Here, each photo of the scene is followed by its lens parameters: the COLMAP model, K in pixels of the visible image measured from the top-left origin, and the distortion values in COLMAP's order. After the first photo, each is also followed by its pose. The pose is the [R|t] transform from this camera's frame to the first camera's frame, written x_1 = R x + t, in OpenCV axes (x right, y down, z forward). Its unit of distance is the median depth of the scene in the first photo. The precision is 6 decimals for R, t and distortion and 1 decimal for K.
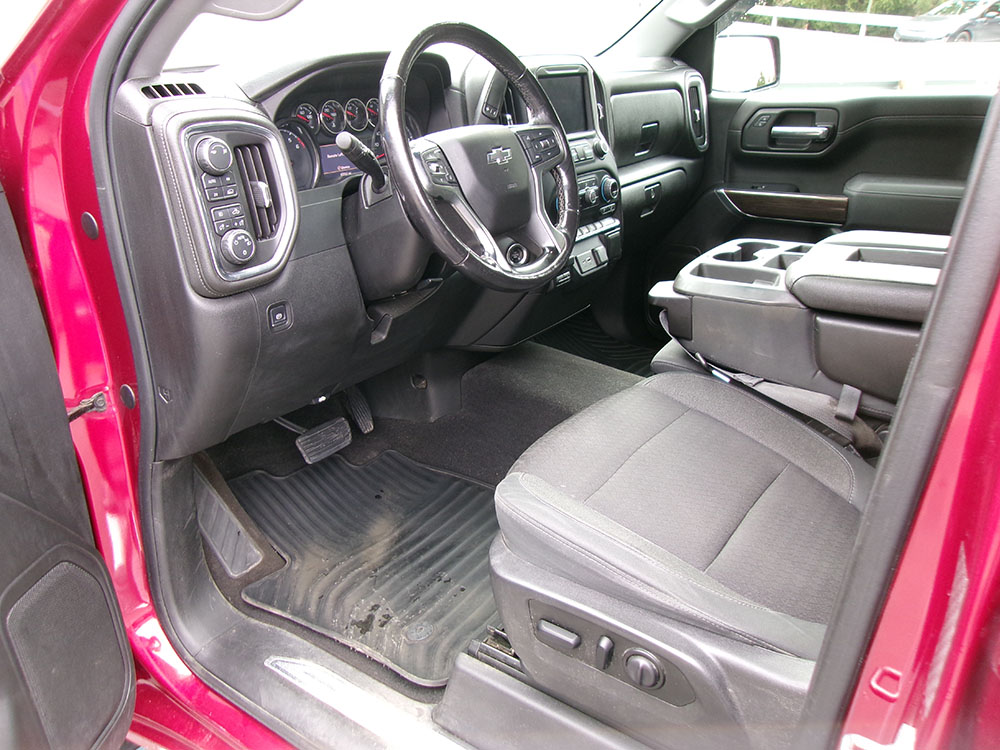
lens RADIAL K [[767.6, 0, 500.0], [0, 767.6, 375.0], [0, 0, 1]] dist [0.003743, 0.031261]
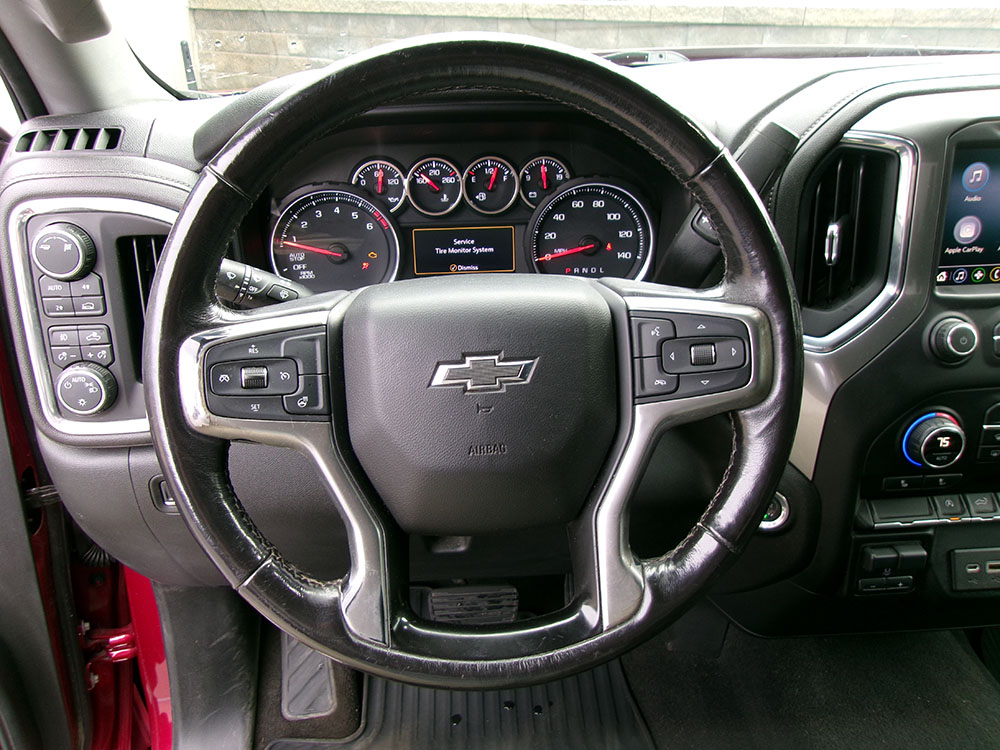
lens RADIAL K [[767.6, 0, 500.0], [0, 767.6, 375.0], [0, 0, 1]] dist [0.003743, 0.031261]
pose [[0.627975, 0.345149, -0.697509, 0.321343], [-0.297909, 0.934618, 0.194268, -0.405752], [0.718956, 0.085799, 0.689740, 0.803173]]
